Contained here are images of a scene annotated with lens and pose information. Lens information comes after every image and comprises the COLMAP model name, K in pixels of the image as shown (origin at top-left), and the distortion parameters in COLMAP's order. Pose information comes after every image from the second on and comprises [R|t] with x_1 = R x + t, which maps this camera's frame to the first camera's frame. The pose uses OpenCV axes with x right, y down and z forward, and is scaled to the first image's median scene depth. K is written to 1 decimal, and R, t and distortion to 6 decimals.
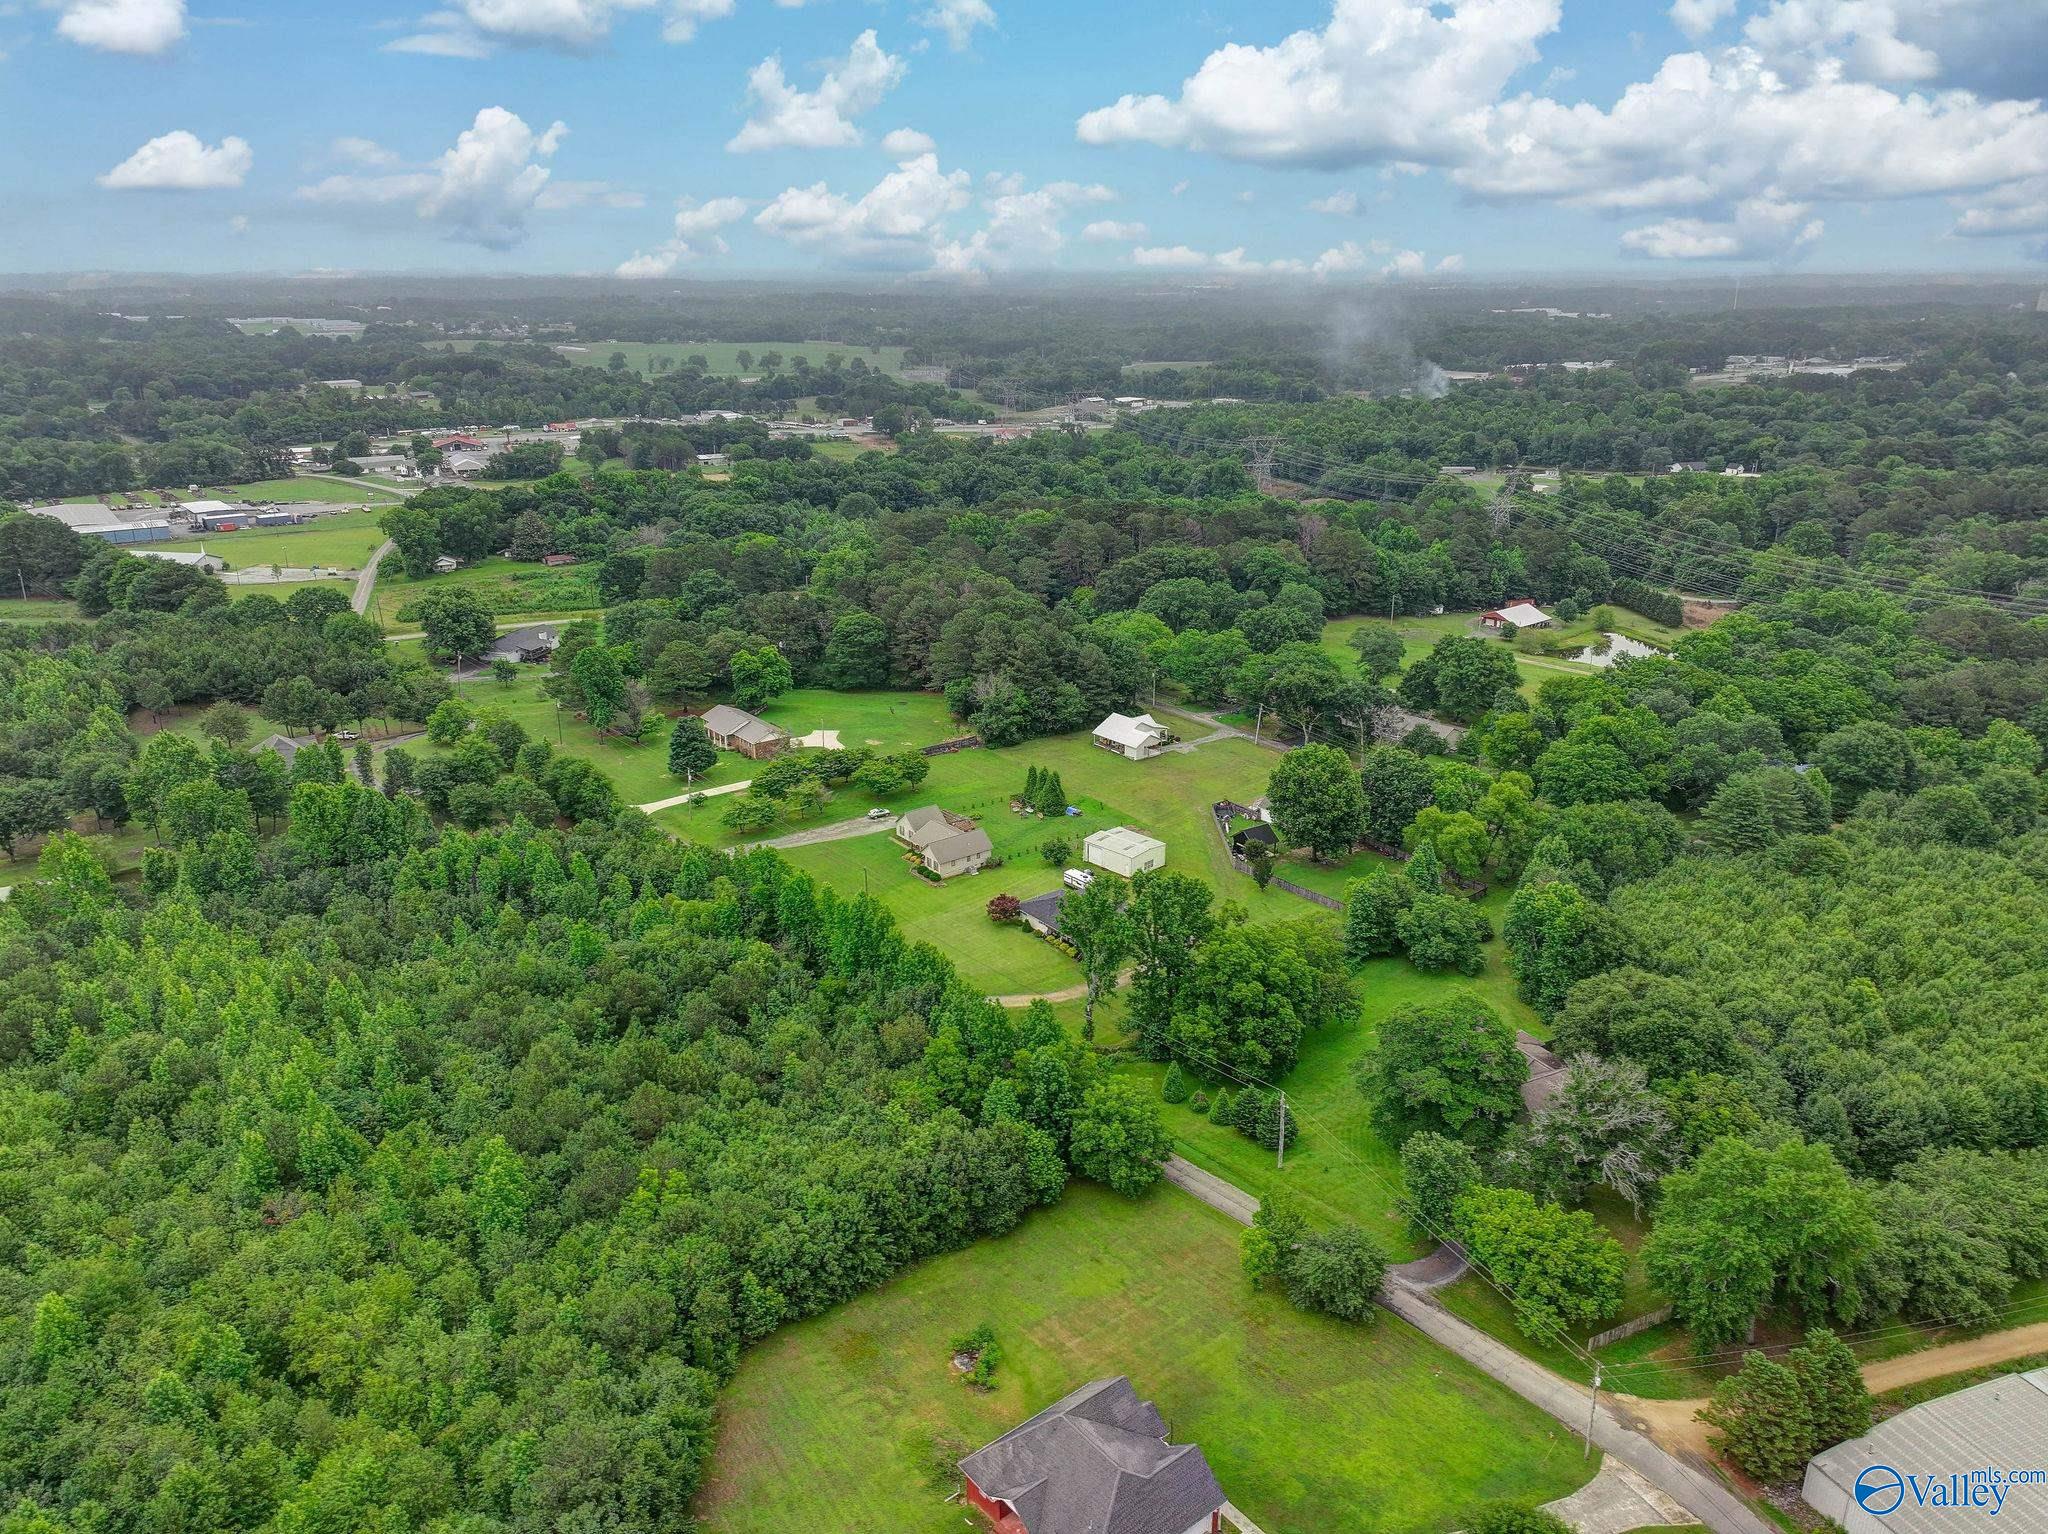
lens RADIAL K [[1425.0, 0, 1043.2], [0, 1425.0, 771.2], [0, 0, 1]] dist [0.017112, 0.001291]
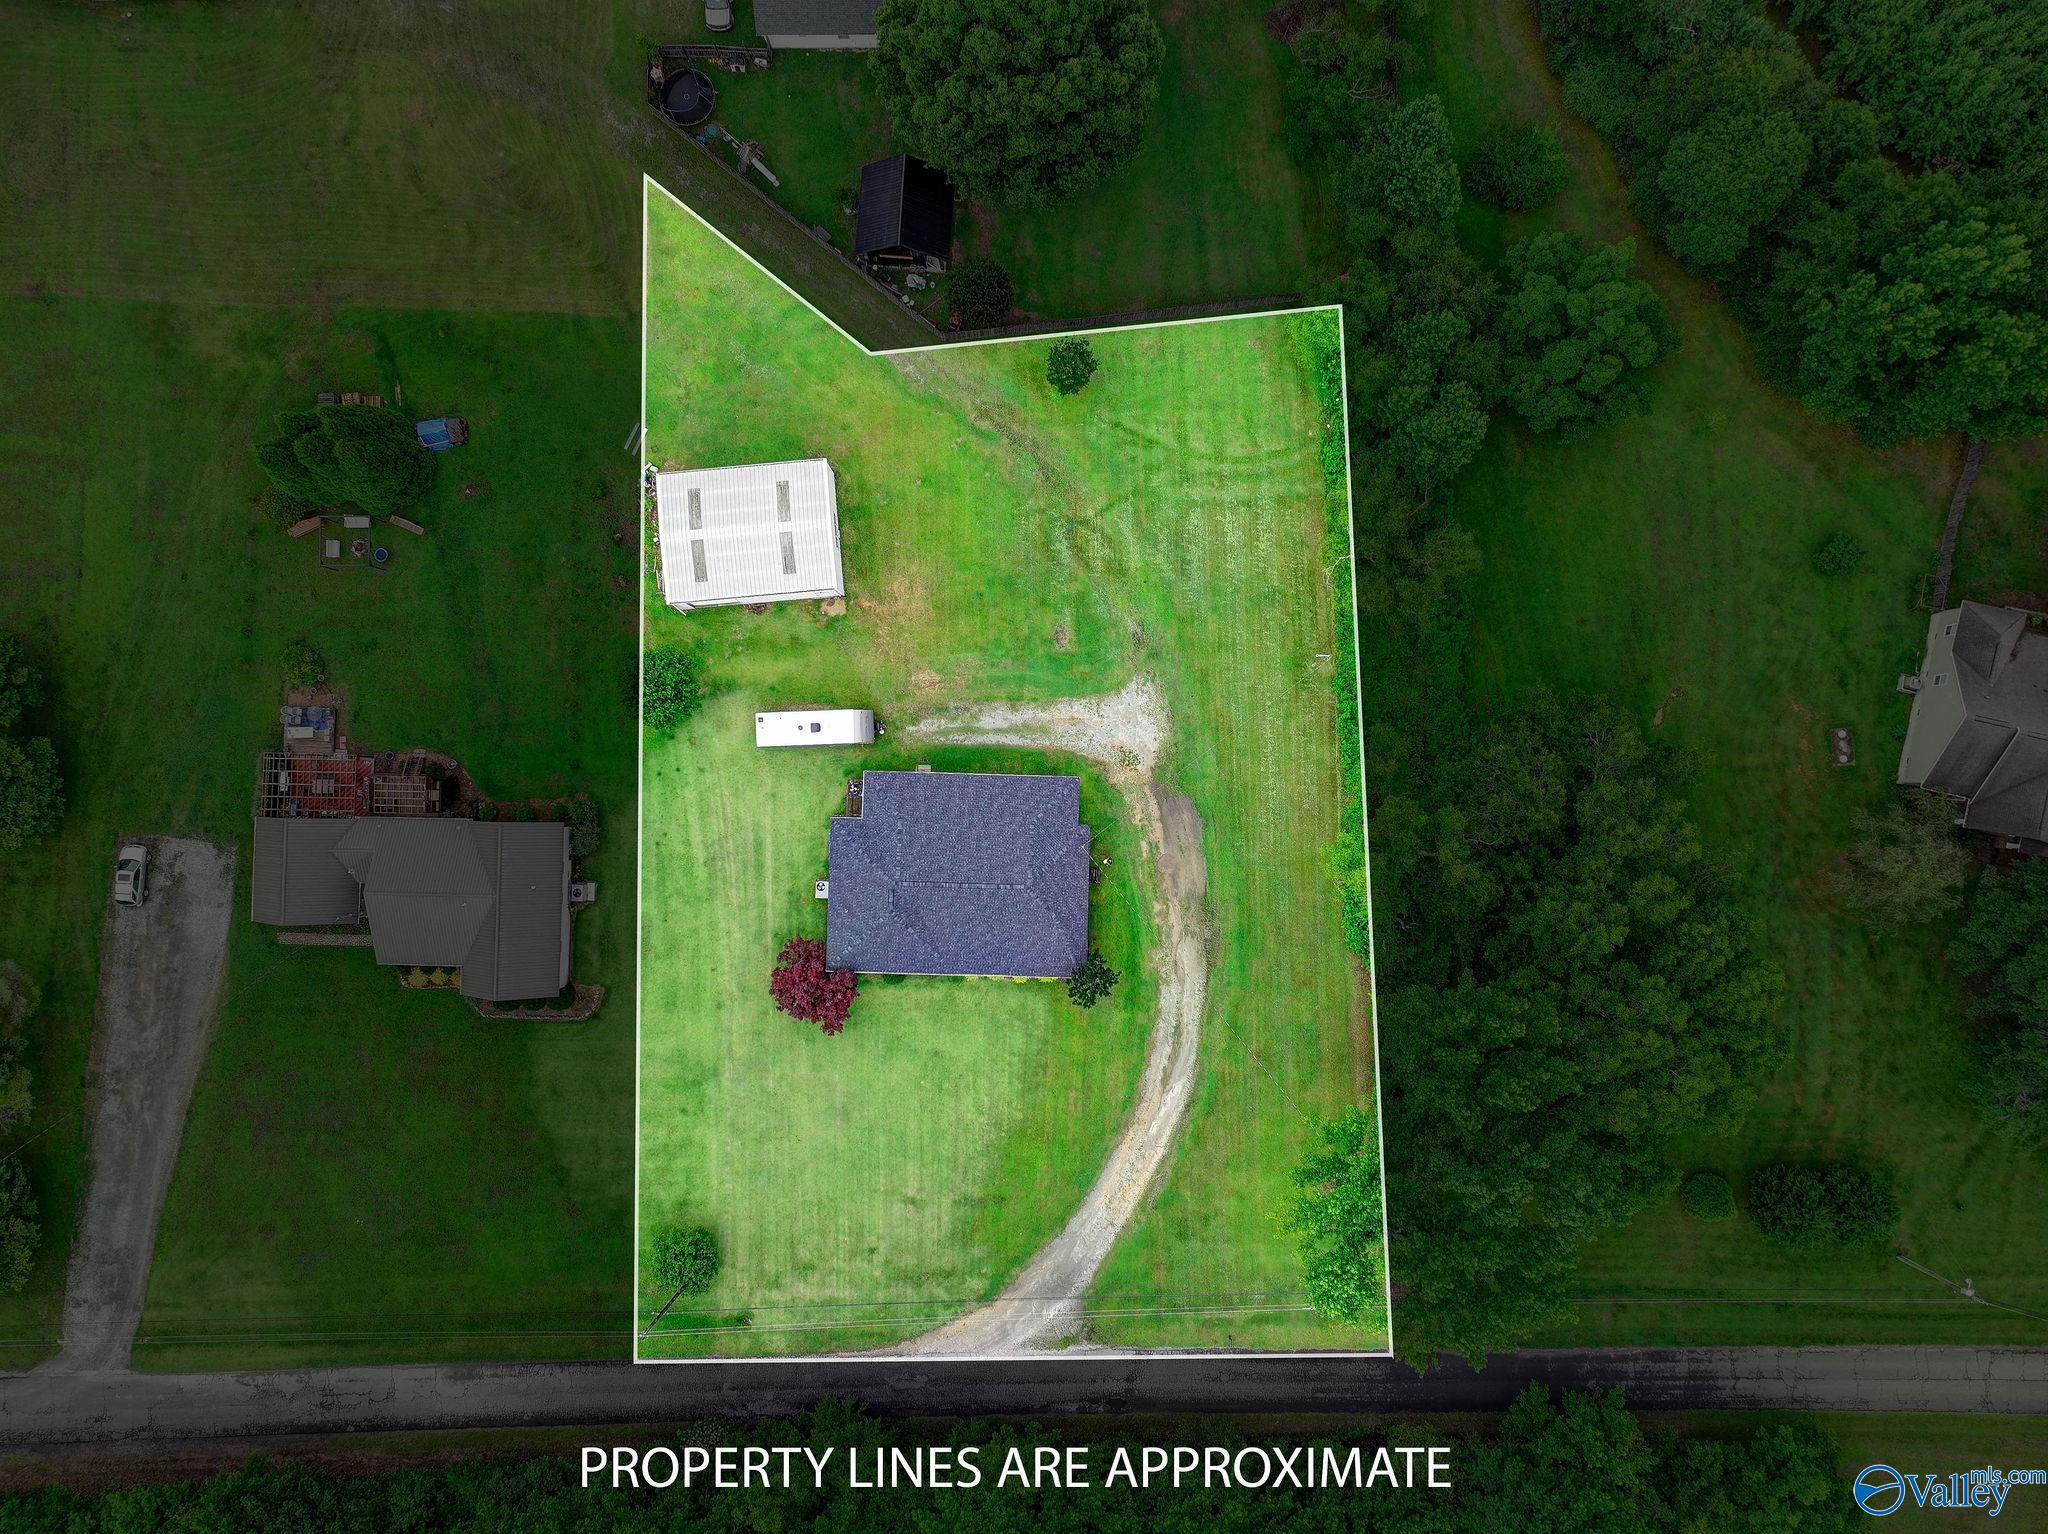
lens RADIAL K [[1437.2, 0, 1029.7], [0, 1437.2, 761.0], [0, 0, 1]] dist [0.005102, 0.007923]
pose [[0.647348, -0.762144, 0.008757, 0.045781], [0.267344, 0.237805, 0.933797, -0.227386], [-0.713770, -0.602150, 0.357697, 0.631718]]
